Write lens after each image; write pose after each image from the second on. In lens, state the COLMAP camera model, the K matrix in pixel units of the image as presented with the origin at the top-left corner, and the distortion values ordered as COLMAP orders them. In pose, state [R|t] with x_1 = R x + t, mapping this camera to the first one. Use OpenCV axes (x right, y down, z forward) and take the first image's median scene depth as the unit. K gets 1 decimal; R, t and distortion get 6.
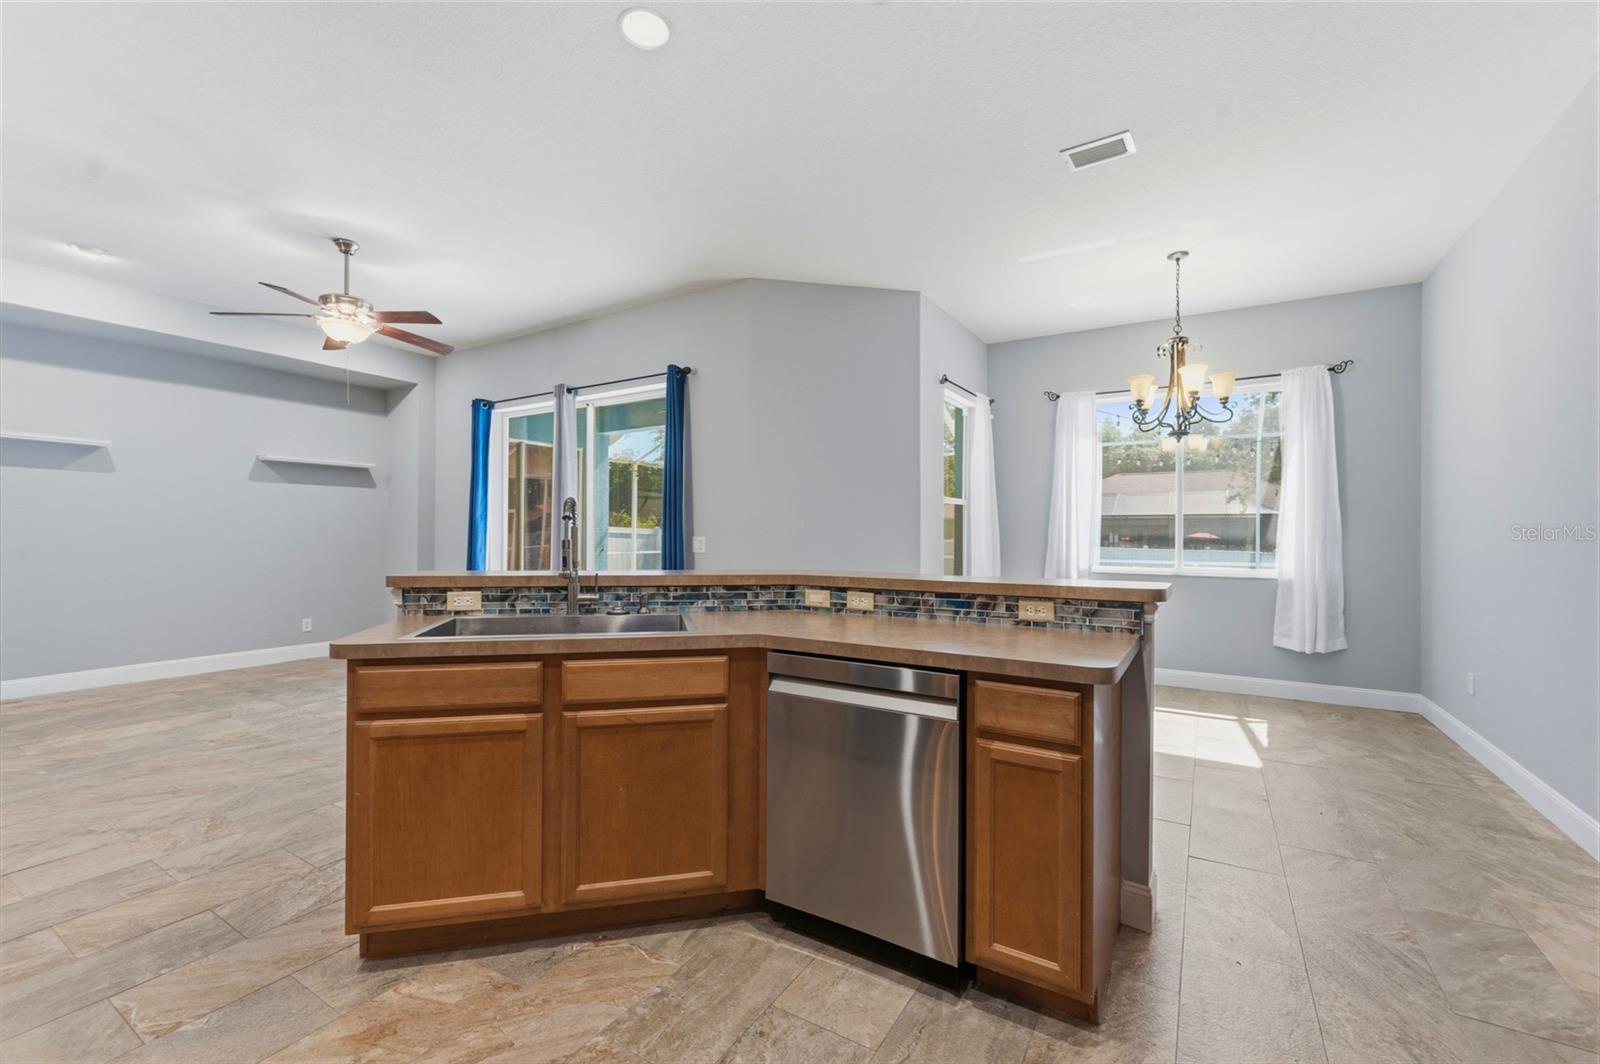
lens RADIAL K [[669.9, 0, 804.9], [0, 669.9, 526.0], [0, 0, 1]] dist [-0.007358, 0.002386]
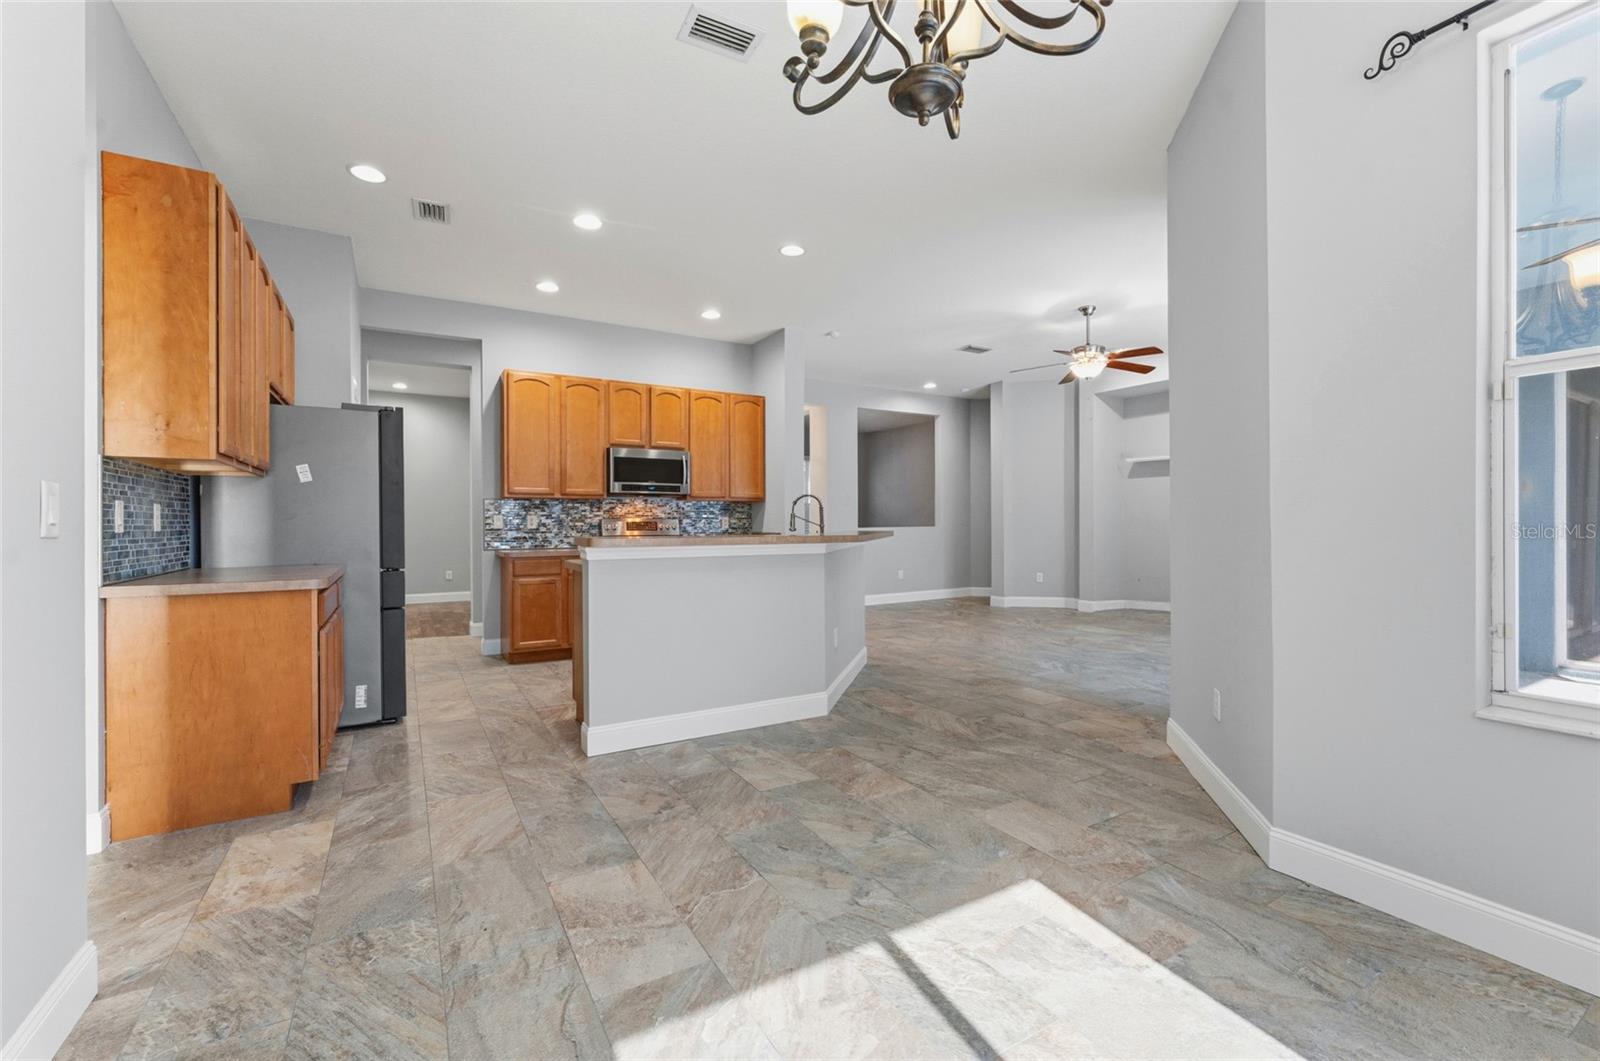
lens RADIAL K [[669.9, 0, 829.0], [0, 669.9, 525.9], [0, 0, 1]] dist [-0.007358, 0.002386]
pose [[-0.437258, 0.000862, -0.899336, 0.853499], [0.007140, 0.999971, -0.002512, 0.034027], [0.899308, -0.007519, -0.437251, 1.117113]]
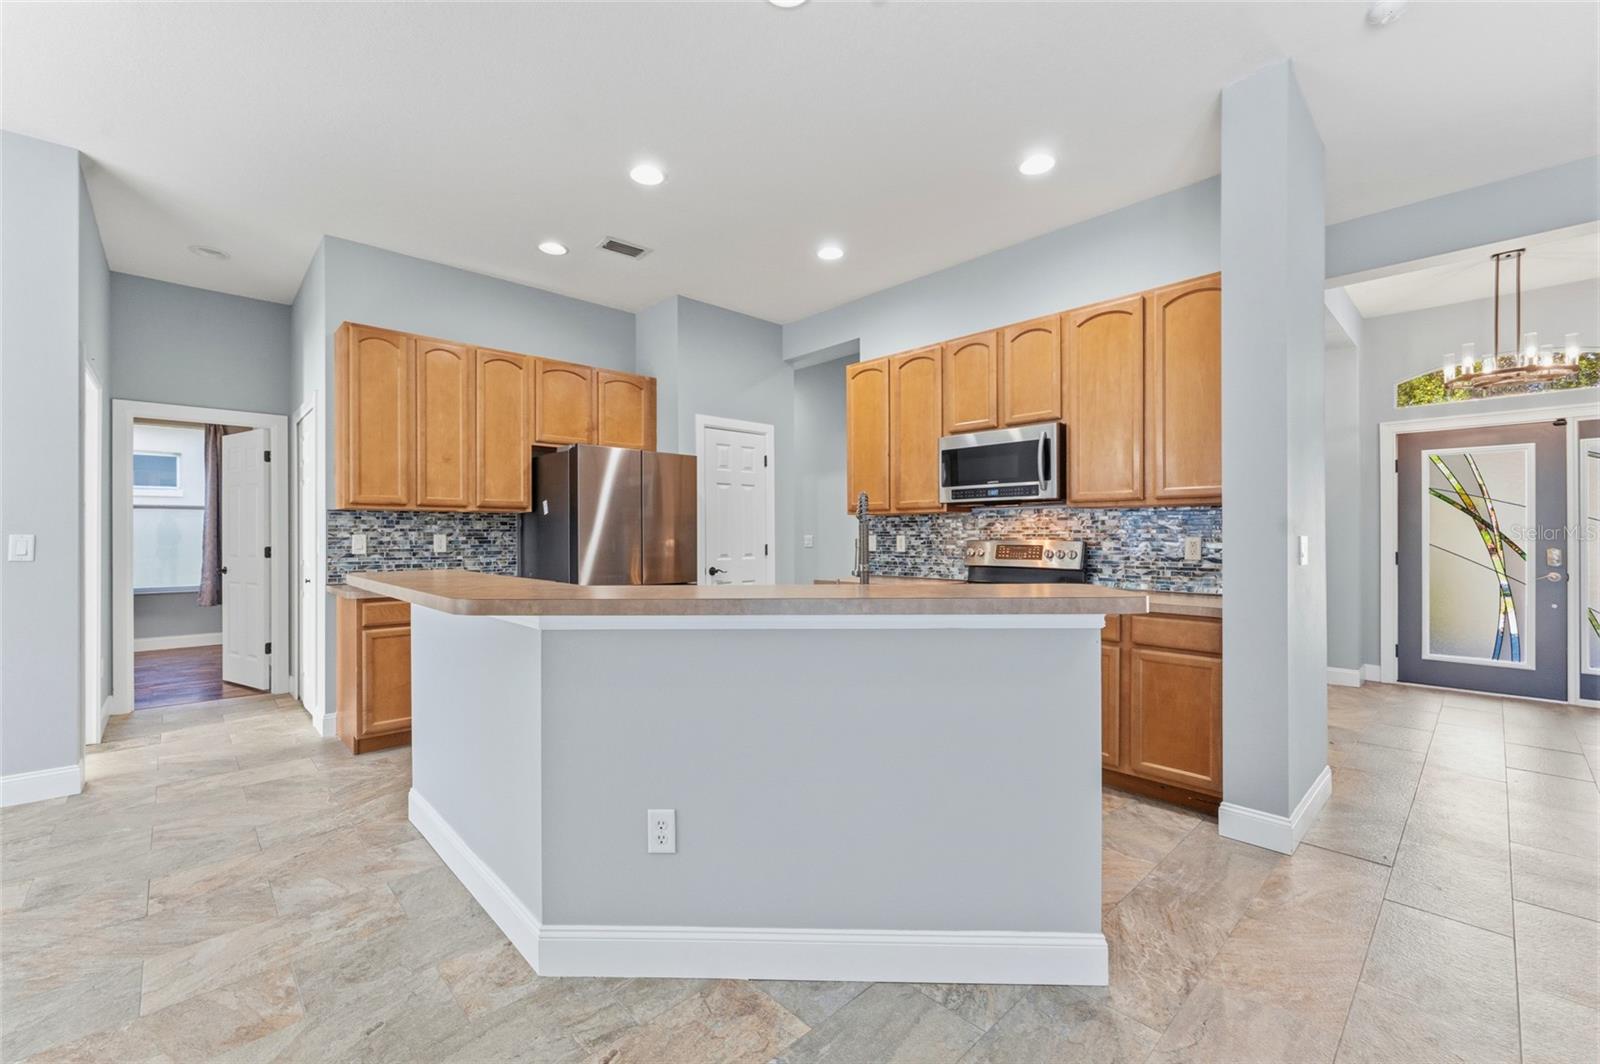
lens RADIAL K [[669.9, 0, 787.1], [0, 669.9, 530.8], [0, 0, 1]] dist [-0.007358, 0.002386]
pose [[-0.965370, -0.001960, 0.260877, -0.276046], [-0.005476, 0.999904, -0.012750, 0.010923], [-0.260827, -0.013737, -0.965288, 1.083778]]
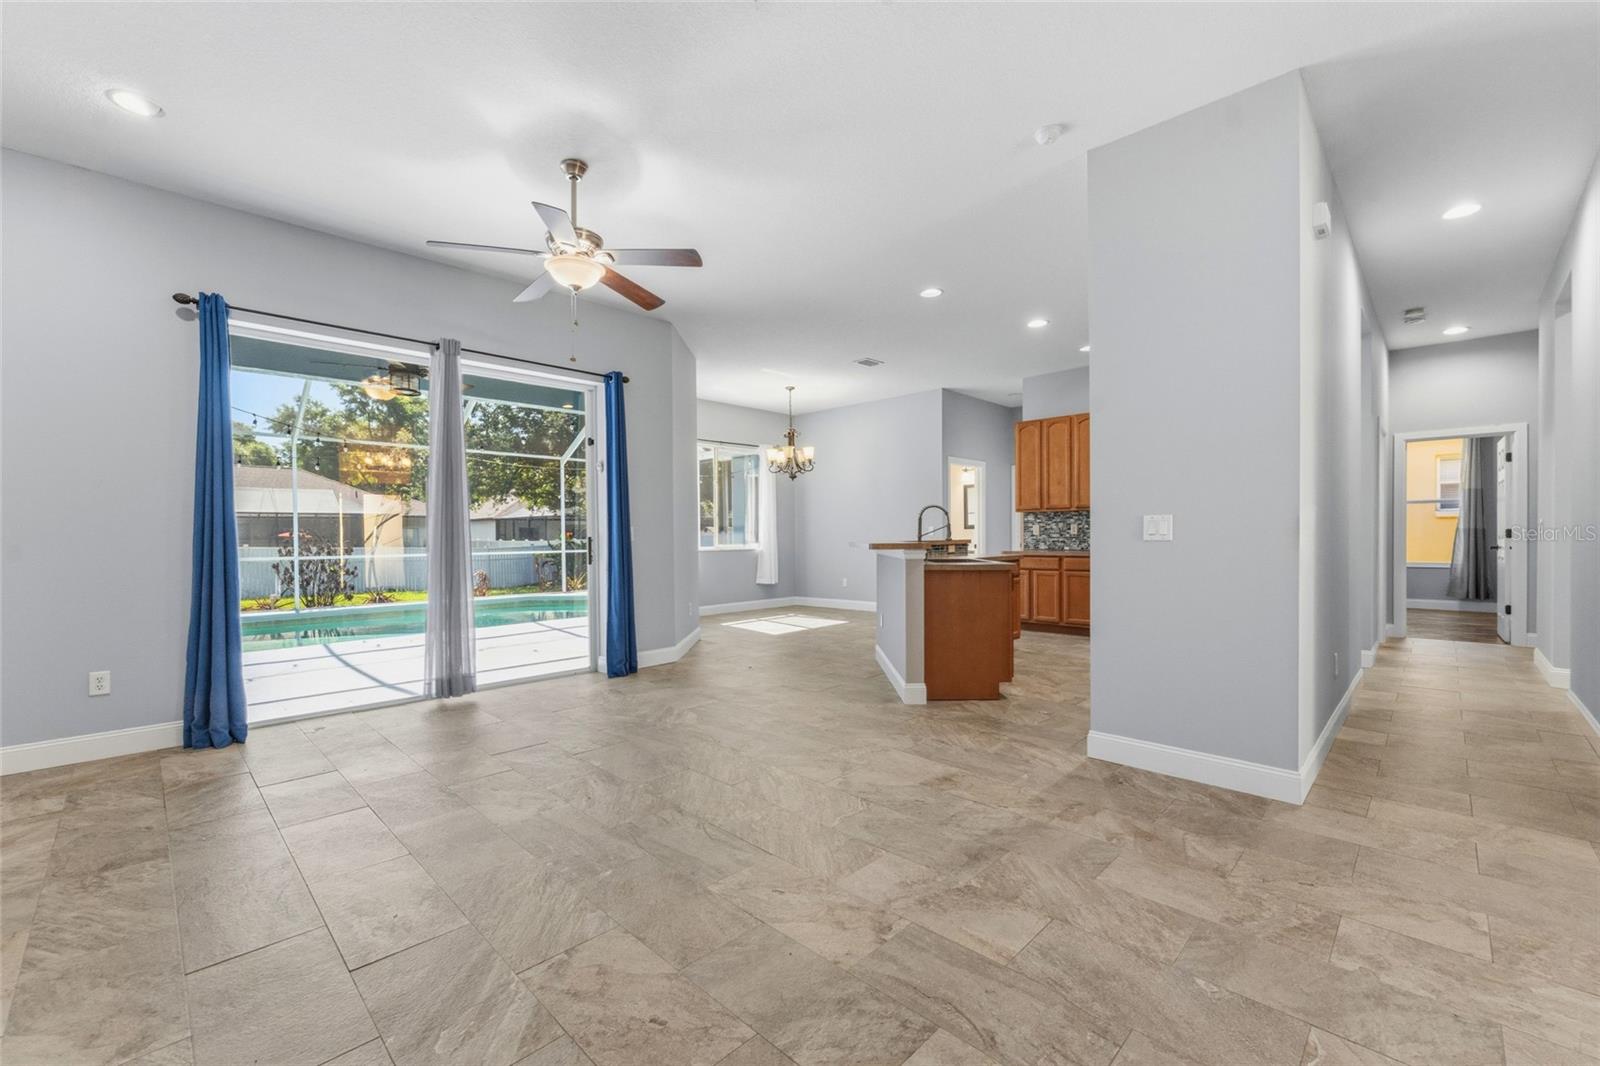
lens RADIAL K [[656.7, 0, 806.8], [0, 656.7, 543.9], [0, 0, 1]] dist [-0.002156, 0.000053]
pose [[0.208942, -0.021246, 0.977697, -1.405714], [-0.003245, 0.999743, 0.022418, 0.022416], [-0.977923, -0.007857, 0.208820, 0.543423]]
